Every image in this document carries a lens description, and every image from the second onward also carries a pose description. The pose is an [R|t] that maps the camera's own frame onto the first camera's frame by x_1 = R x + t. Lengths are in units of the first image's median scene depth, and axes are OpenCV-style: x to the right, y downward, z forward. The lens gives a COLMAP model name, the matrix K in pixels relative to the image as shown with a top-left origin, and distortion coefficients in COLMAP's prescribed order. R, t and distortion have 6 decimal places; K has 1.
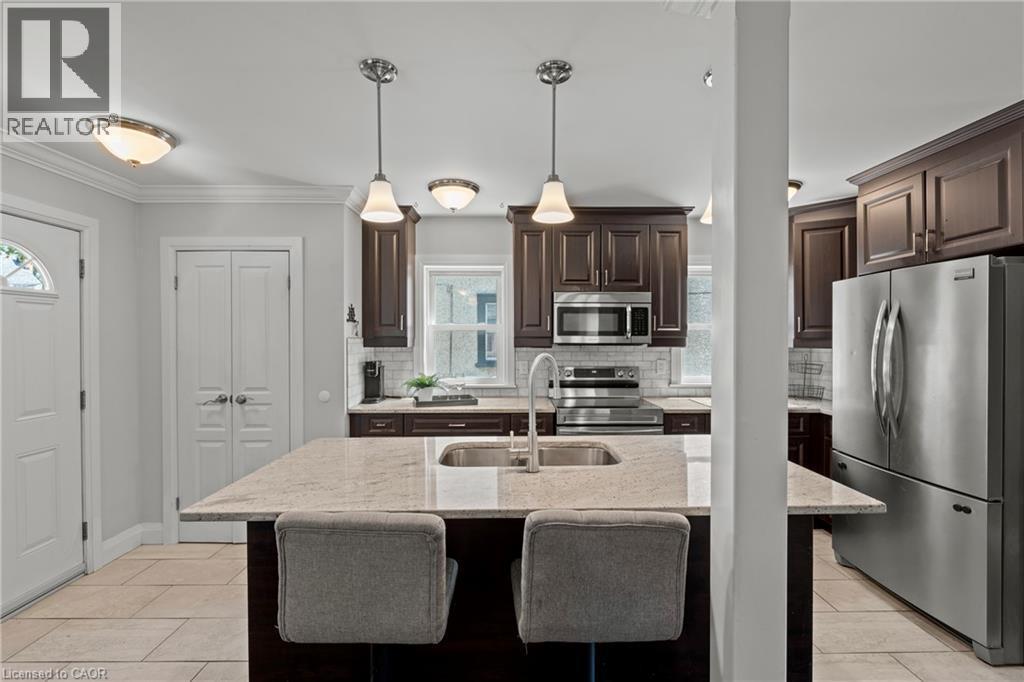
lens RADIAL K [[452.2, 0, 507.3], [0, 452.2, 339.1], [0, 0, 1]] dist [-0.005919, 0.002019]
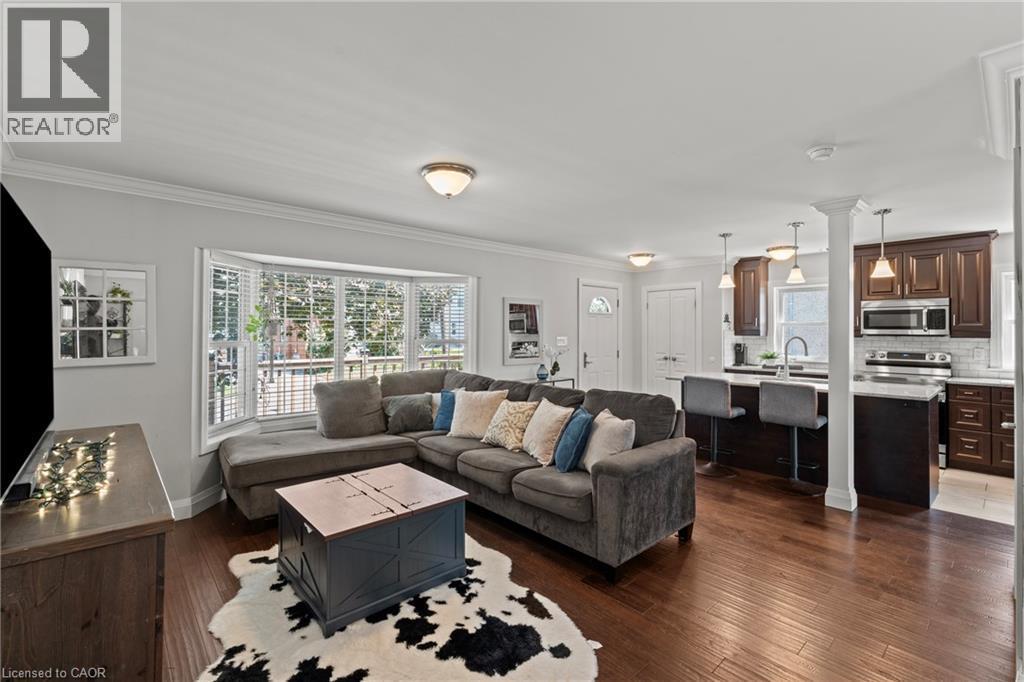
lens RADIAL K [[452.2, 0, 519.3], [0, 452.2, 325.8], [0, 0, 1]] dist [-0.005919, 0.002019]
pose [[0.674924, -0.006492, -0.737858, 0.474581], [-0.007795, 0.999843, -0.015928, 0.014537], [0.737846, 0.016501, 0.674768, -0.942559]]
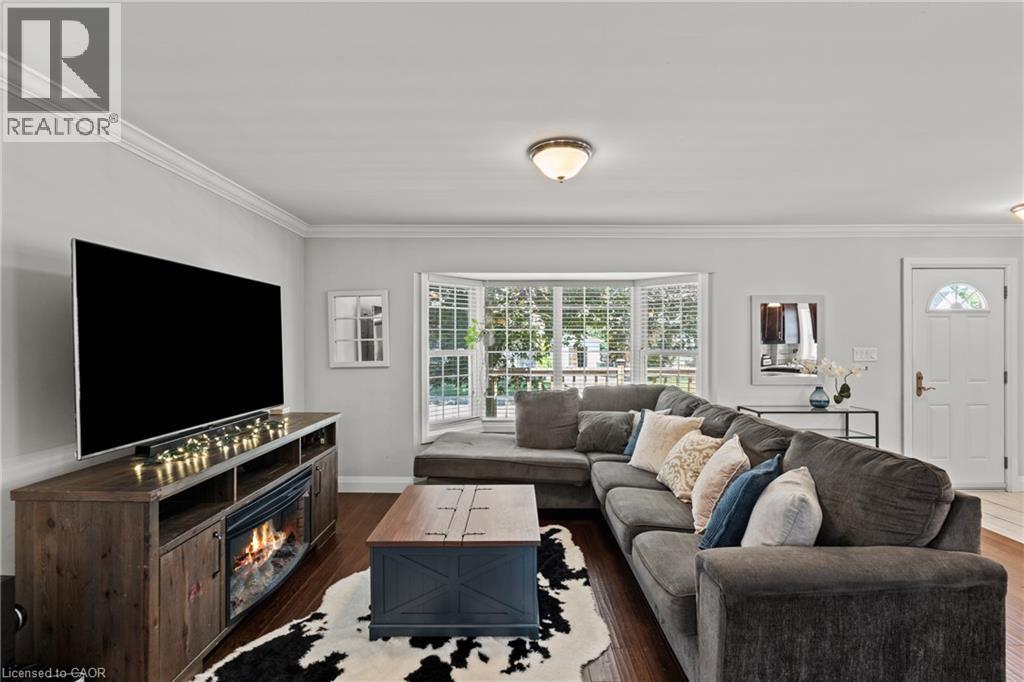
lens RADIAL K [[452.2, 0, 518.0], [0, 452.2, 341.8], [0, 0, 1]] dist [-0.005919, 0.002019]
pose [[0.001841, 0.003255, -0.999993, 0.471745], [-0.003281, 0.999989, 0.003249, 0.011621], [0.999993, 0.003275, 0.001852, -0.531809]]
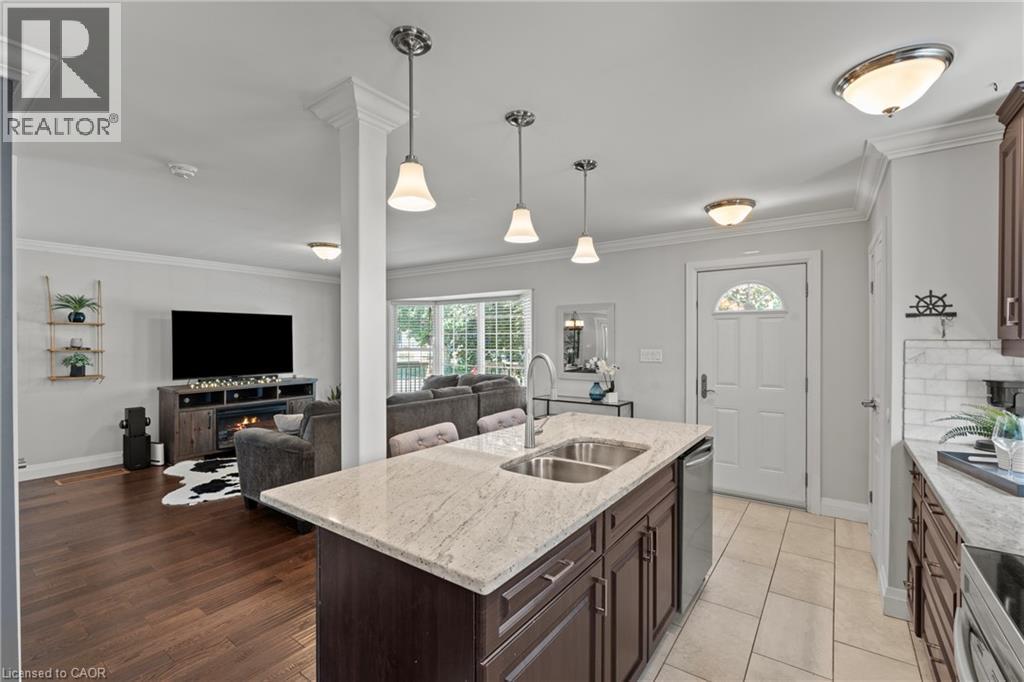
lens RADIAL K [[452.2, 0, 517.1], [0, 452.2, 339.9], [0, 0, 1]] dist [-0.005919, 0.002019]
pose [[-0.583718, 0.002988, -0.811951, 0.550256], [-0.001805, 0.999986, 0.004977, -0.005415], [0.811954, 0.004371, -0.583705, 0.849786]]
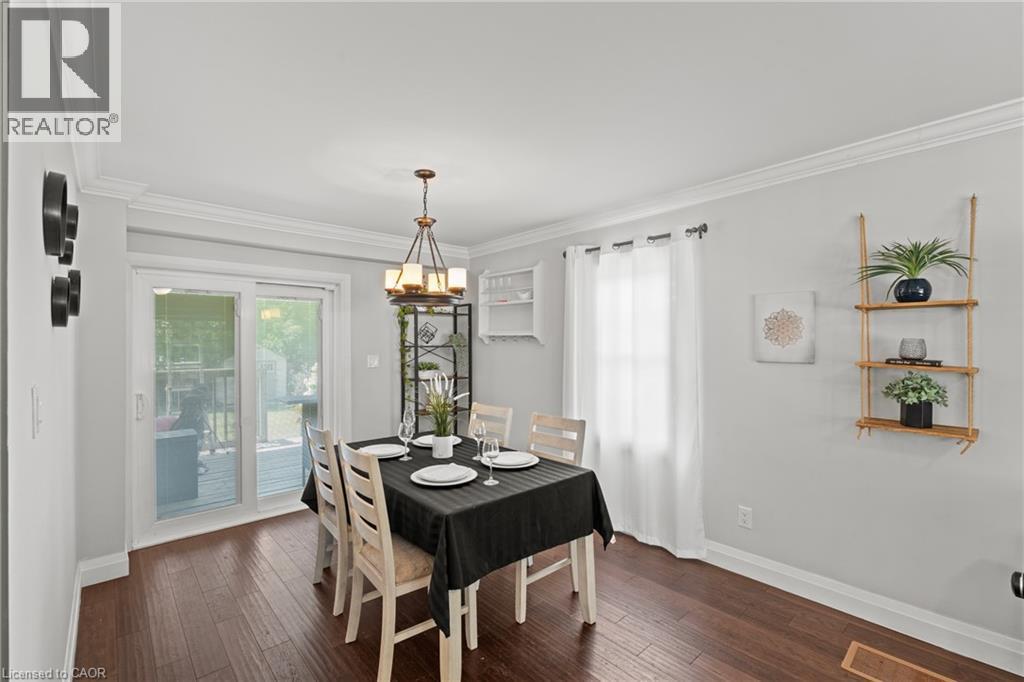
lens RADIAL K [[452.2, 0, 516.0], [0, 452.2, 341.5], [0, 0, 1]] dist [-0.005919, 0.002019]
pose [[-0.669963, 0.006334, 0.742368, 0.118560], [0.007281, 0.999972, -0.001961, 0.000023], [-0.742359, 0.004091, -0.669990, -0.265450]]
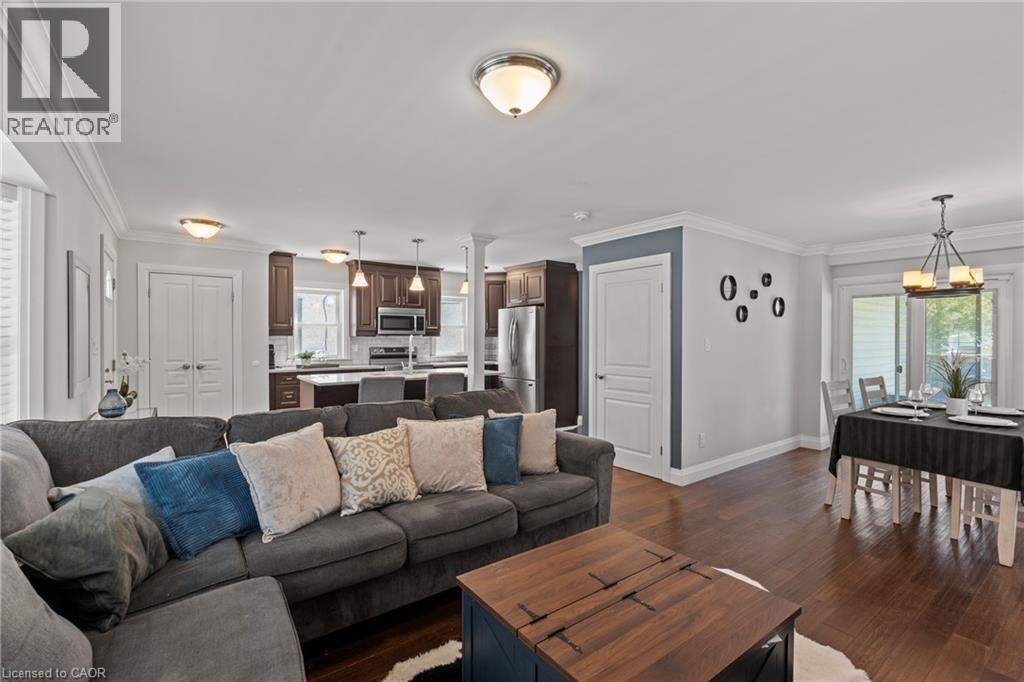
lens RADIAL K [[452.2, 0, 511.2], [0, 452.2, 337.2], [0, 0, 1]] dist [-0.005919, 0.002019]
pose [[0.811074, 0.002049, 0.584940, -0.587435], [-0.000751, 0.999997, -0.002462, 0.028327], [-0.584944, 0.001558, 0.811073, -0.921124]]
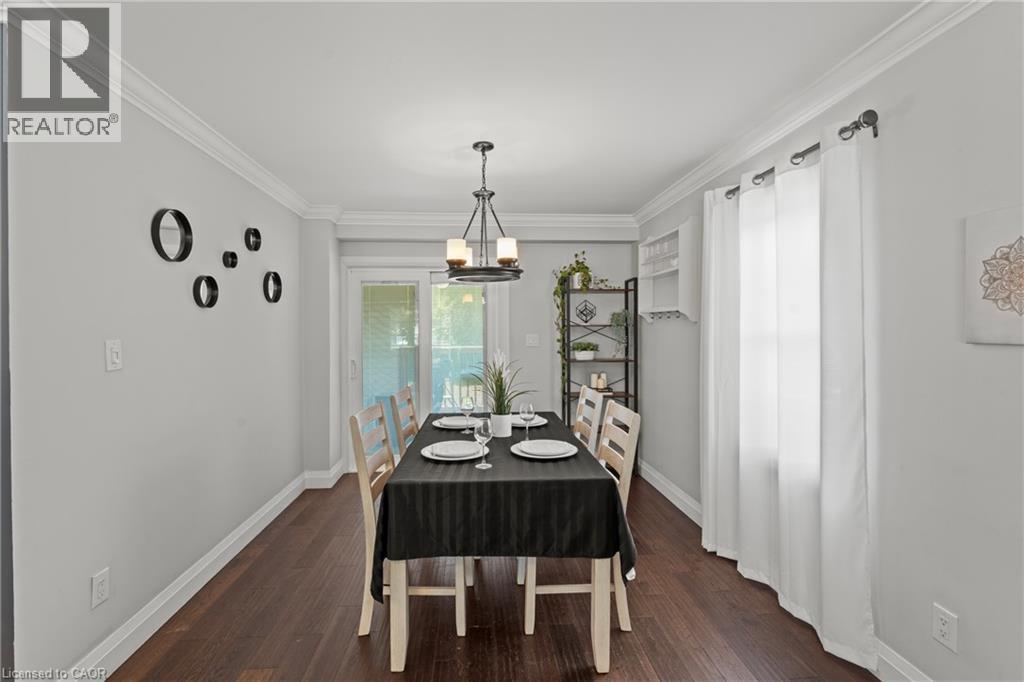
lens RADIAL K [[452.2, 0, 503.5], [0, 452.2, 331.7], [0, 0, 1]] dist [-0.005919, 0.002019]
pose [[-0.060860, -0.002692, 0.998143, 0.032018], [0.009598, 0.999949, 0.003282, 0.020455], [-0.998100, 0.009780, -0.060831, -0.651267]]
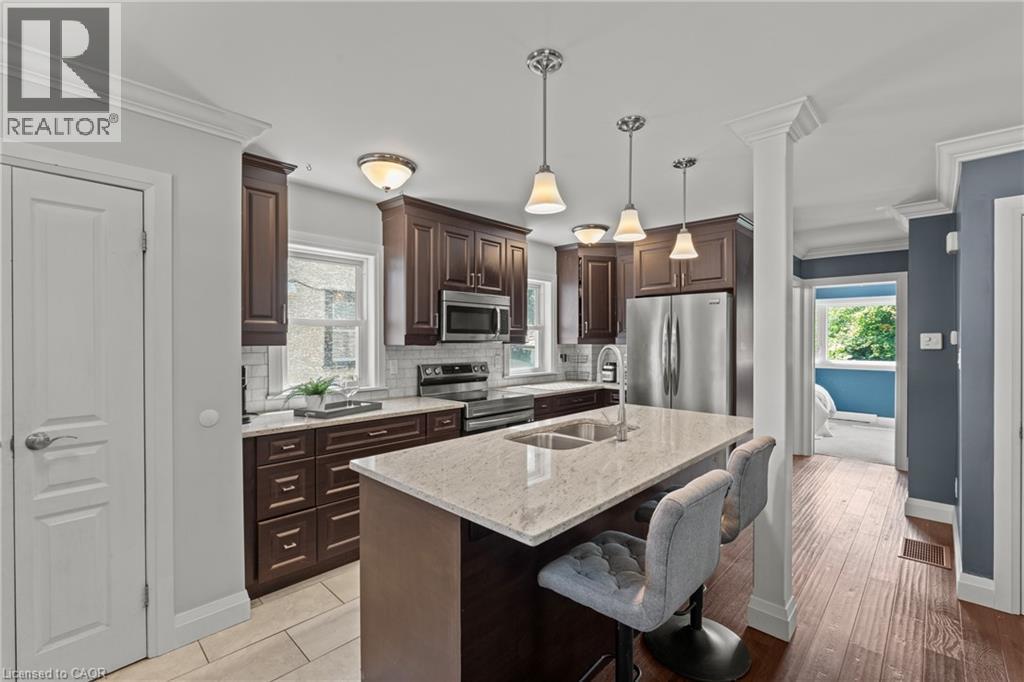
lens RADIAL K [[452.2, 0, 518.9], [0, 452.2, 339.2], [0, 0, 1]] dist [-0.005919, 0.002019]
pose [[0.692656, 0.002457, 0.721264, -0.539093], [0.005087, 0.999953, -0.008292, 0.015963], [-0.721250, 0.009413, 0.692611, 0.185856]]
